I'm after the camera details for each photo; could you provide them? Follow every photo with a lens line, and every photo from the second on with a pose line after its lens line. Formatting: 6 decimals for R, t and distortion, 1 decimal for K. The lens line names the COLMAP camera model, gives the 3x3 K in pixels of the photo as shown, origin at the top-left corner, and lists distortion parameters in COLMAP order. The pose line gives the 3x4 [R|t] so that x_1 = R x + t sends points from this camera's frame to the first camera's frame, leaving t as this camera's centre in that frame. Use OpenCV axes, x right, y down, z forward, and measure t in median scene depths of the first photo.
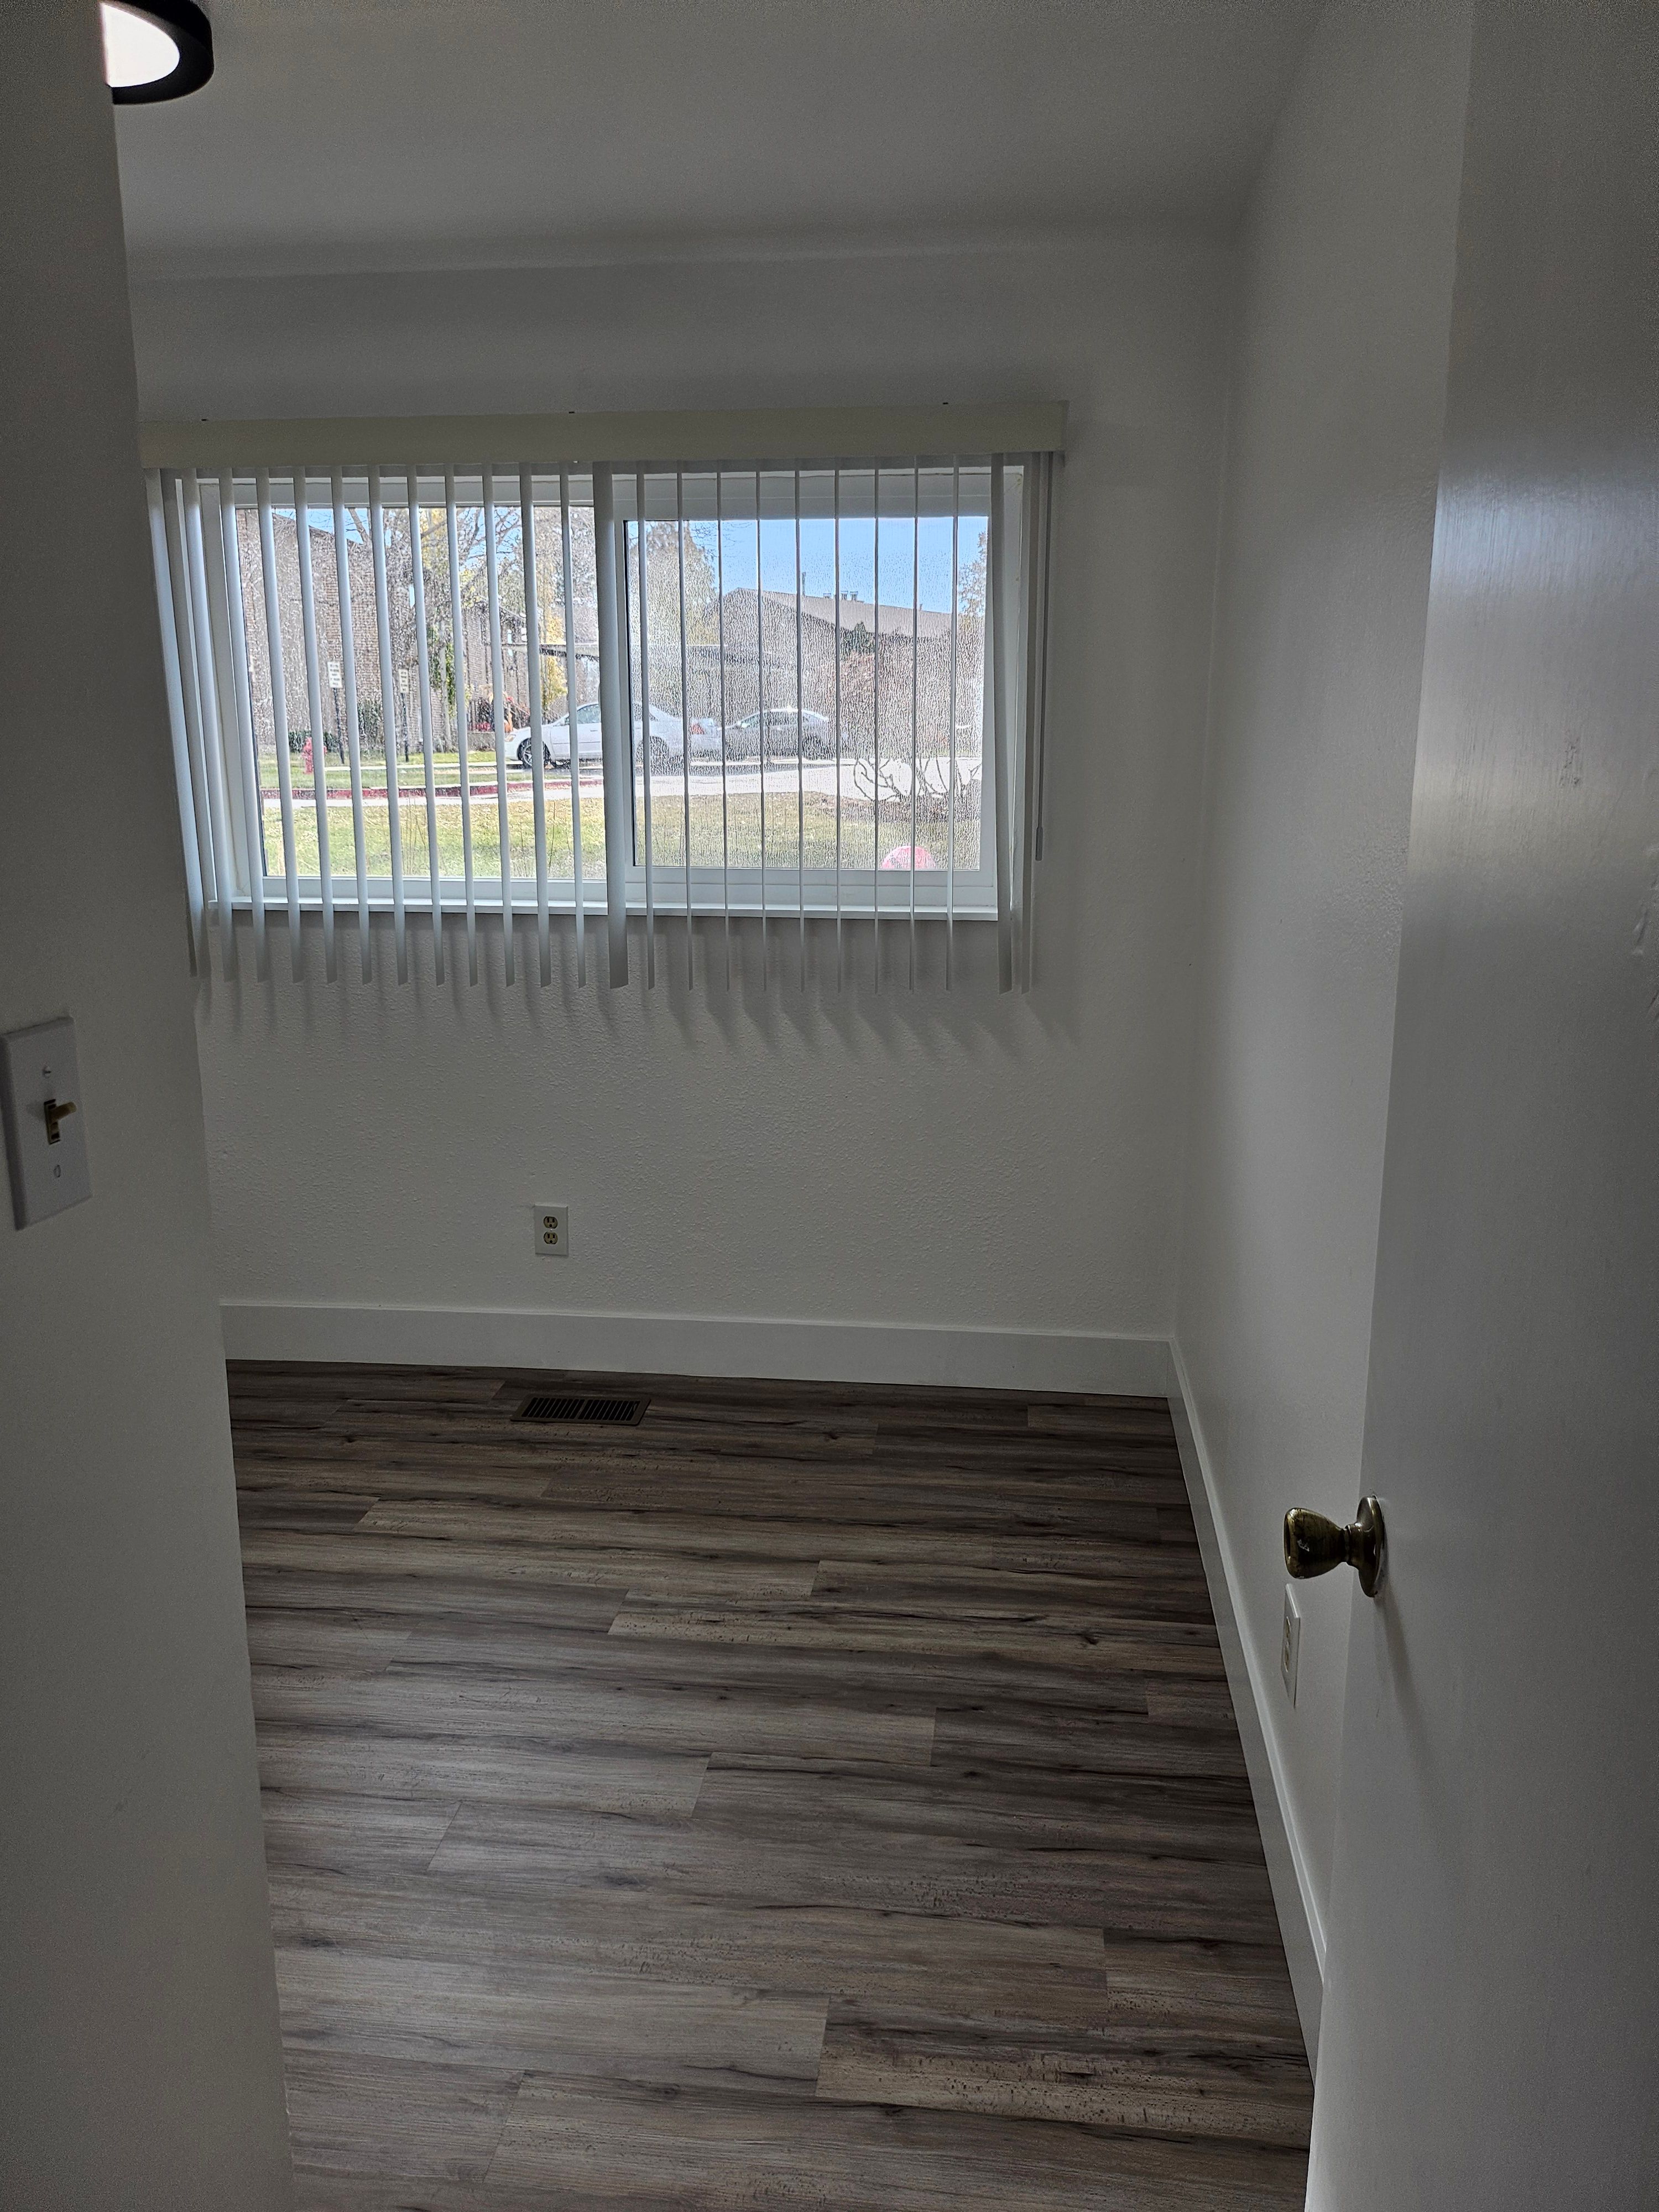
lens RADIAL K [[1589.7, 0, 851.0], [0, 1589.7, 1111.3], [0, 0, 1]] dist [0.051717, -0.006382]
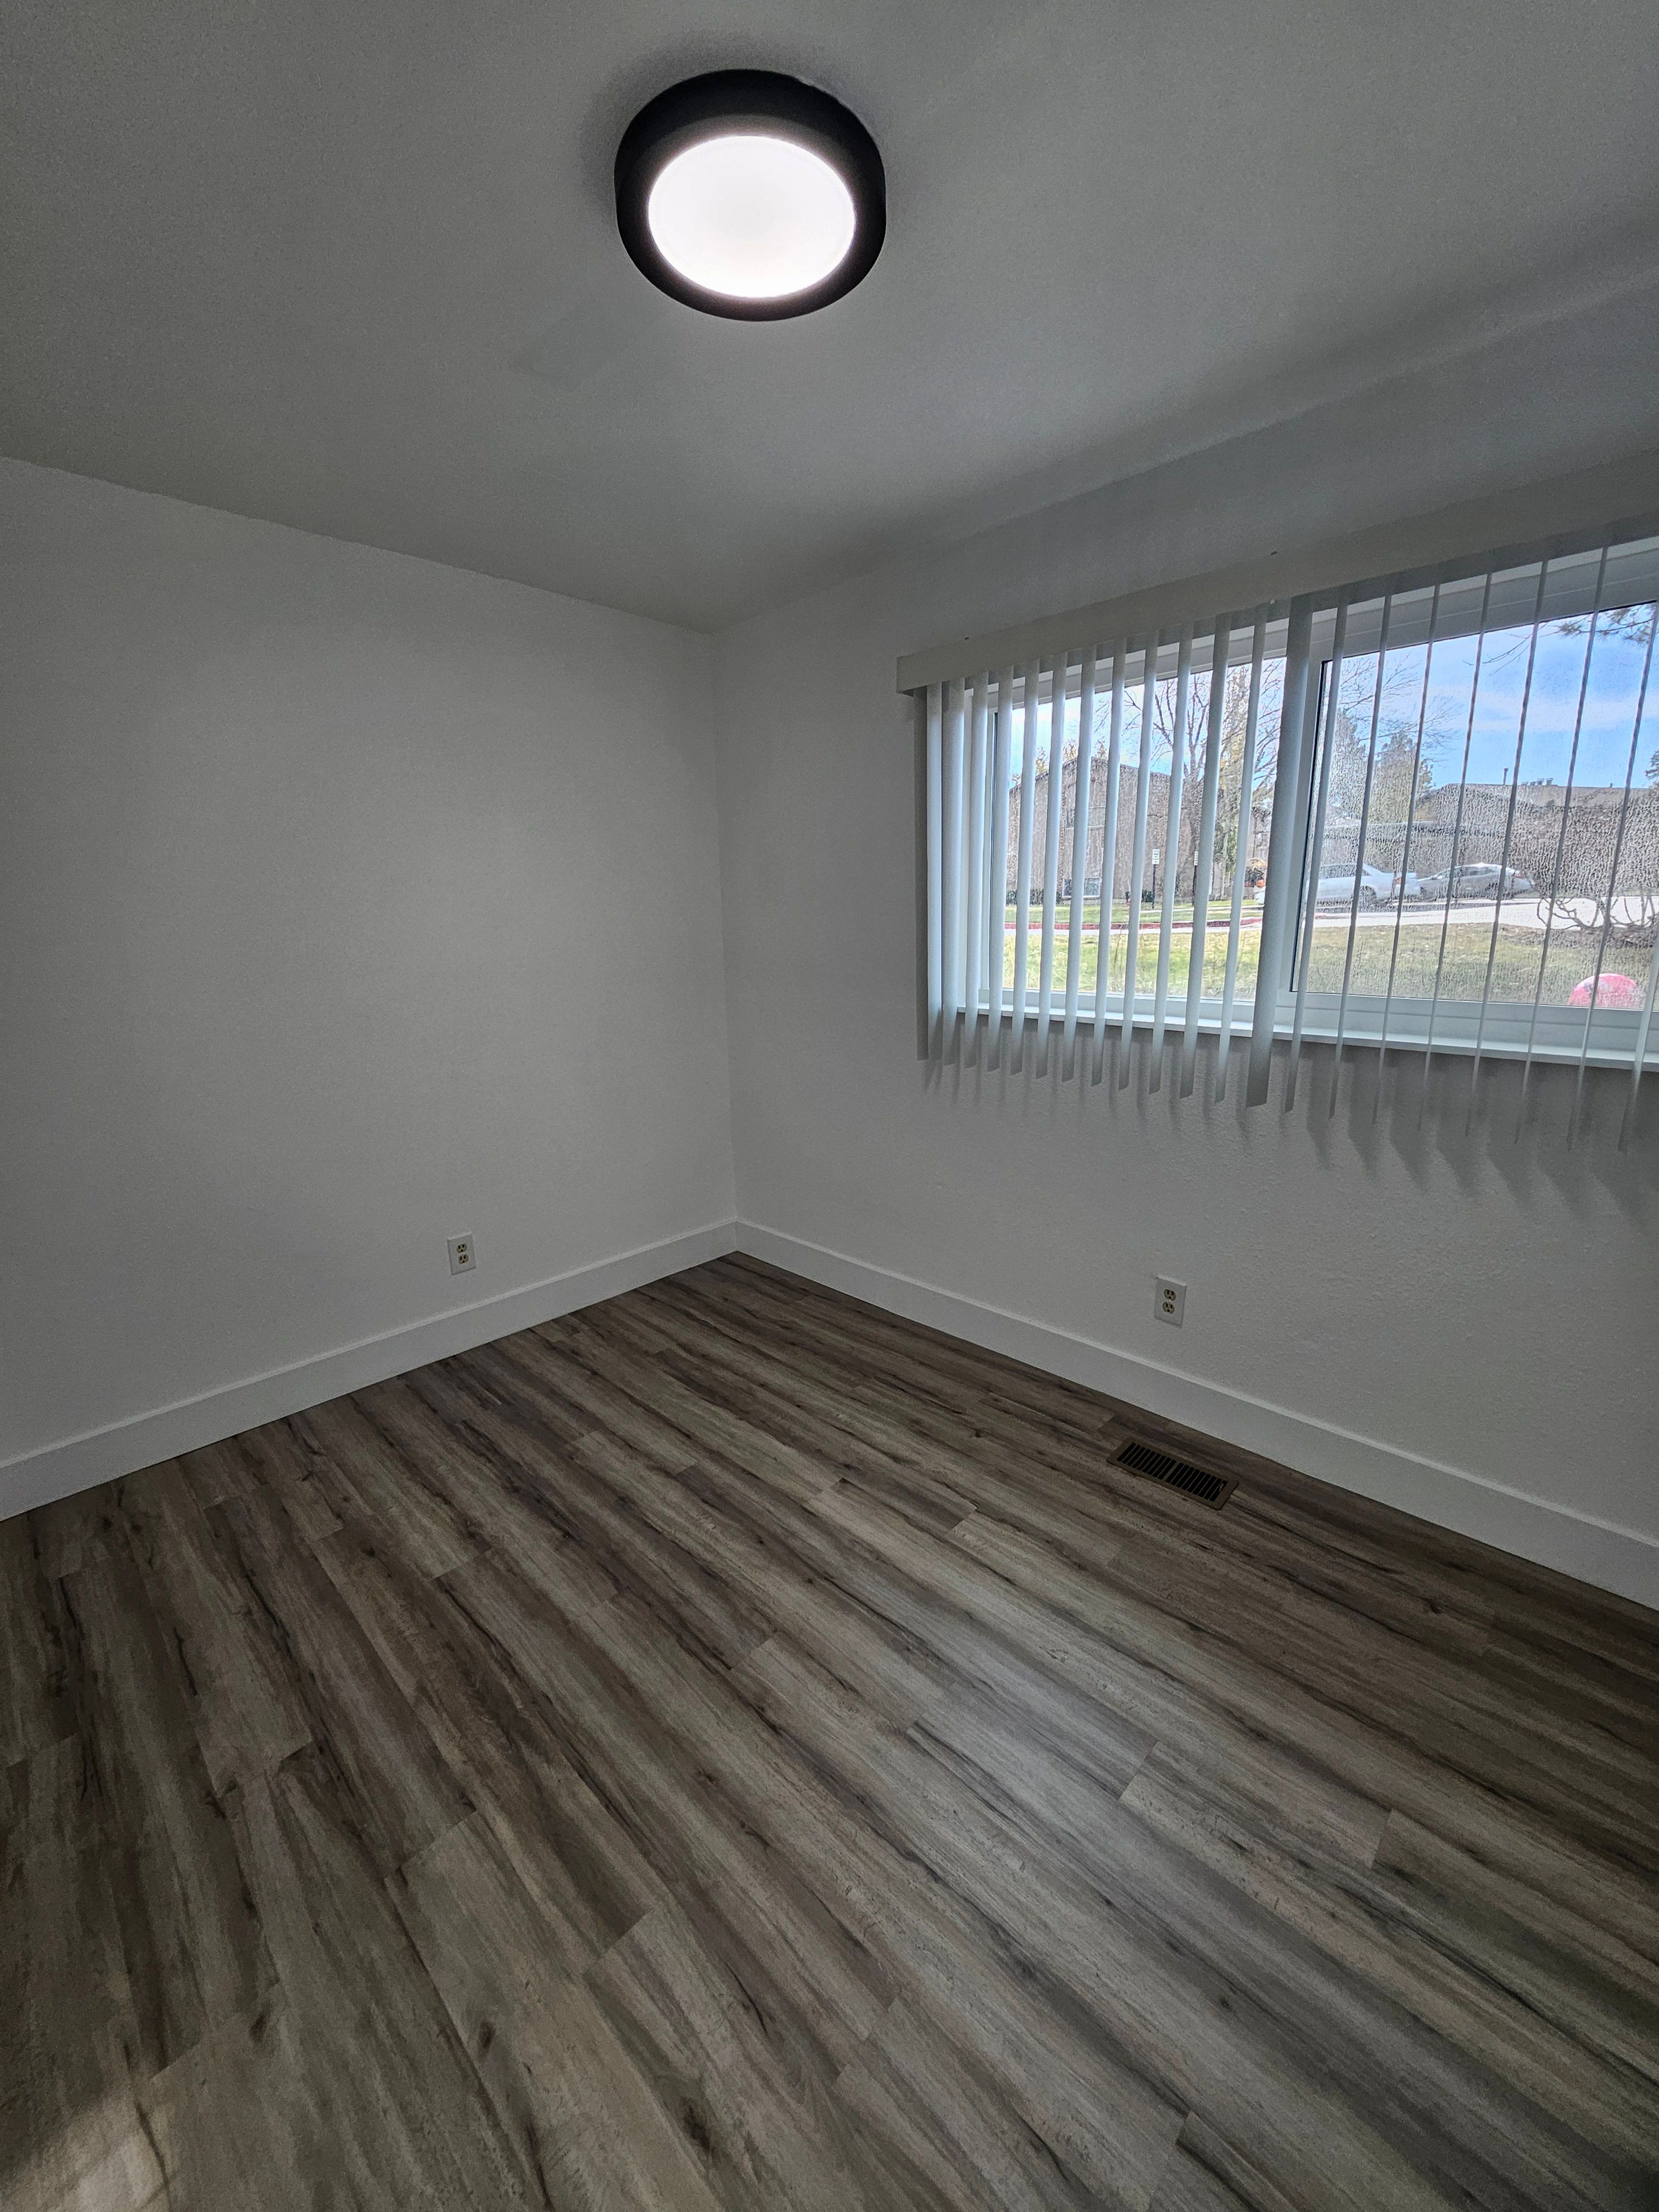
lens RADIAL K [[880.7, 0, 832.2], [0, 880.7, 1099.5], [0, 0, 1]] dist [-0.003009, -0.000092]
pose [[0.791849, 0.118340, -0.599142, -0.018013], [-0.119300, 0.992120, 0.038288, -0.072852], [0.598951, 0.041160, 0.799727, 0.368430]]
